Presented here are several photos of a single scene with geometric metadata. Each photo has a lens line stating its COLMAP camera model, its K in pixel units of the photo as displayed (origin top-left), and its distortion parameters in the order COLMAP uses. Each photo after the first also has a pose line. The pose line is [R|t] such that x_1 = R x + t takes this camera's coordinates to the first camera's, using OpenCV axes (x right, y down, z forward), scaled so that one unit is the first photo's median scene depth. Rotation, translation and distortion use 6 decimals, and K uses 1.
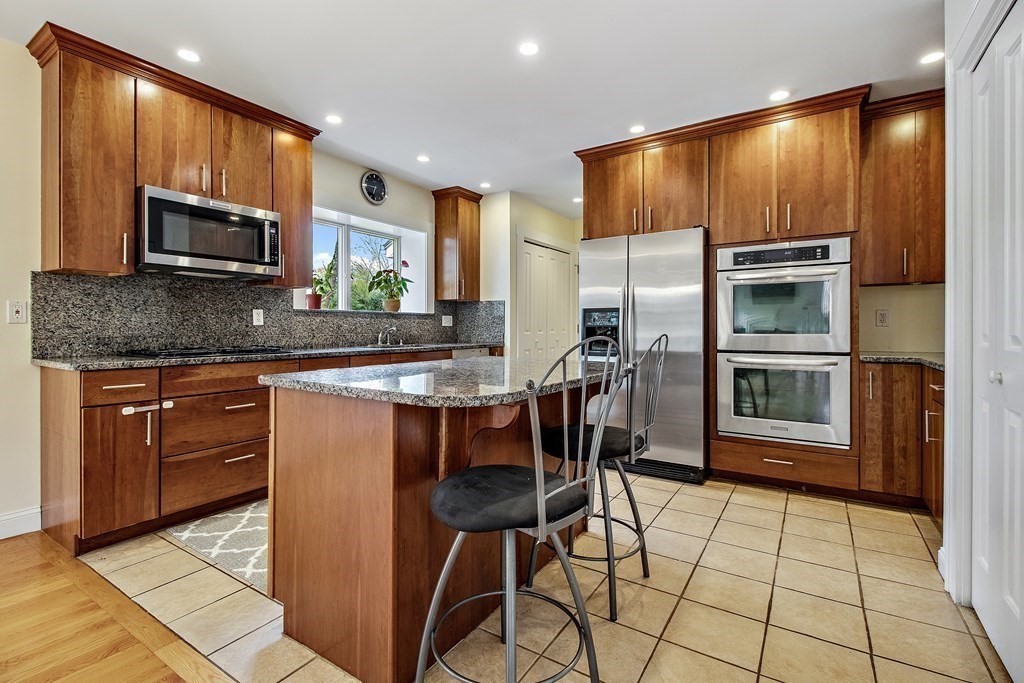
lens RADIAL K [[470.3, 0, 504.2], [0, 470.3, 331.2], [0, 0, 1]] dist [0.020207, -0.003414]
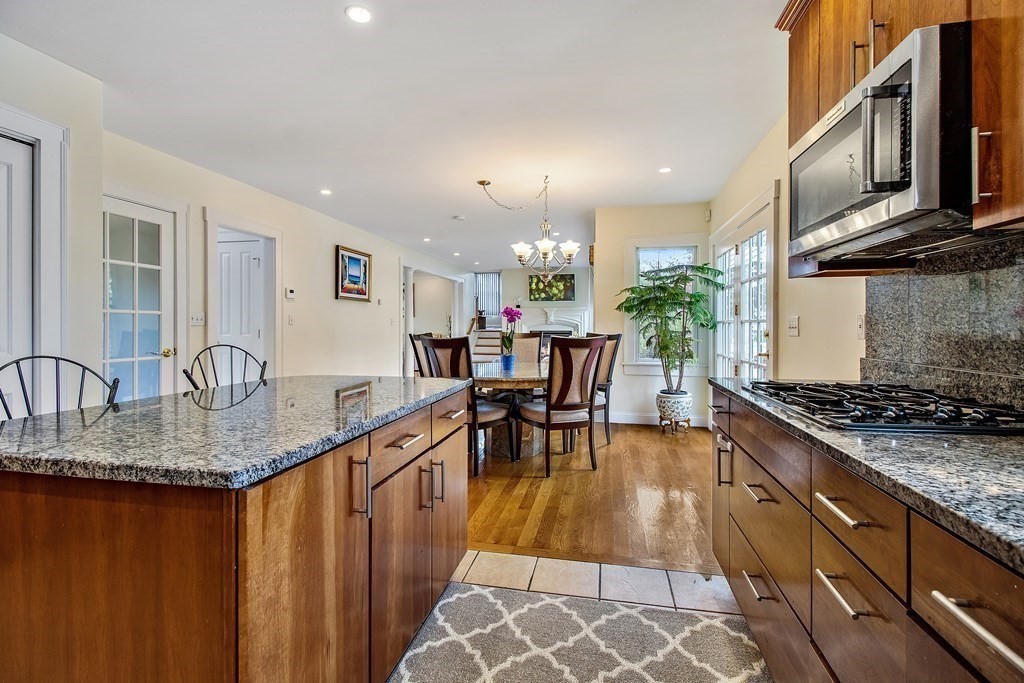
lens RADIAL K [[470.3, 0, 503.9], [0, 470.3, 322.8], [0, 0, 1]] dist [0.020207, -0.003414]
pose [[-0.932610, -0.004547, -0.360857, -0.067158], [-0.005658, 0.999982, 0.002022, -0.033485], [0.360842, 0.003927, -0.932619, 1.178029]]
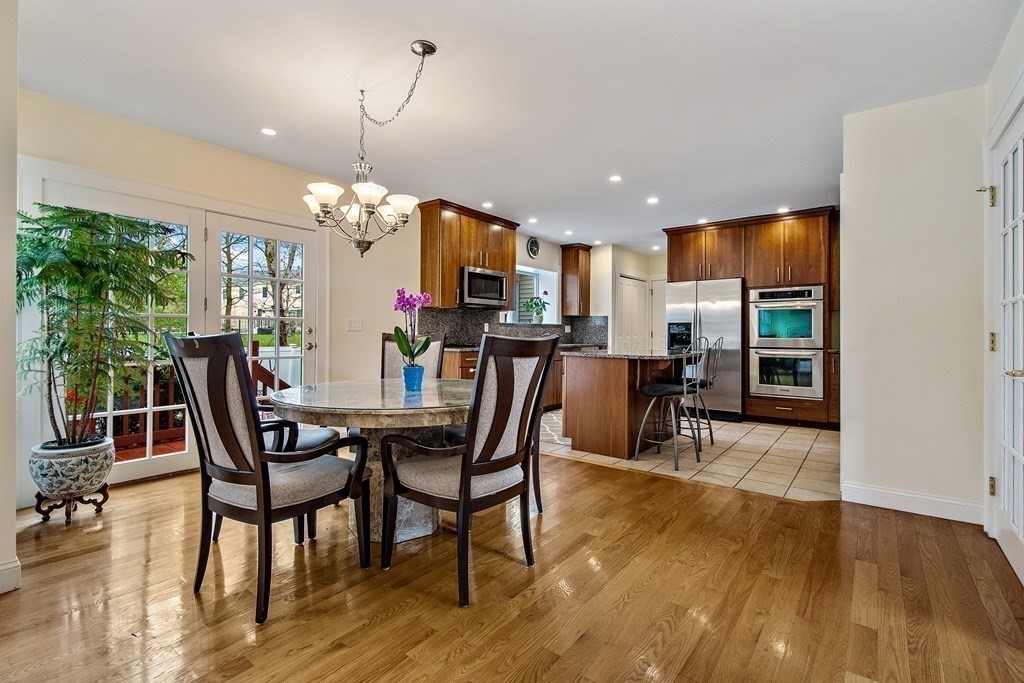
lens RADIAL K [[470.3, 0, 505.1], [0, 470.3, 333.4], [0, 0, 1]] dist [0.020207, -0.003414]
pose [[0.996704, 0.003413, -0.081058, -0.318312], [-0.003990, 0.999968, -0.006959, 0.004967], [0.081032, 0.007259, 0.996685, -0.838857]]
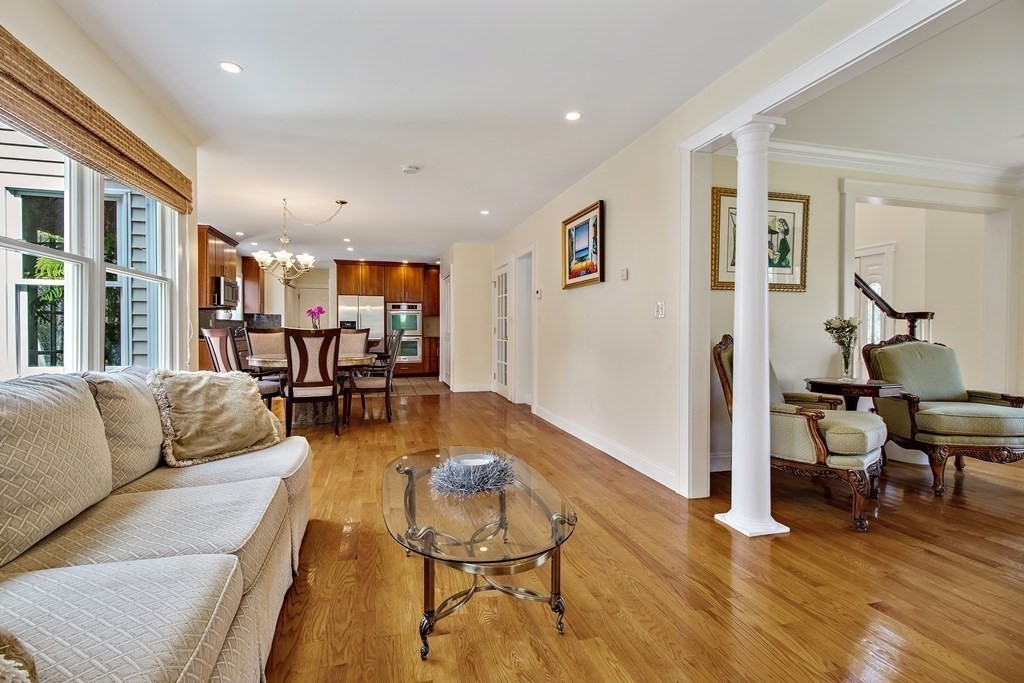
lens RADIAL K [[470.3, 0, 512.8], [0, 470.3, 334.6], [0, 0, 1]] dist [0.020207, -0.003414]
pose [[0.647583, -0.007518, 0.761958, -1.377566], [0.003613, 0.999970, 0.006796, 0.014943], [-0.761986, -0.001648, 0.647591, -1.639599]]
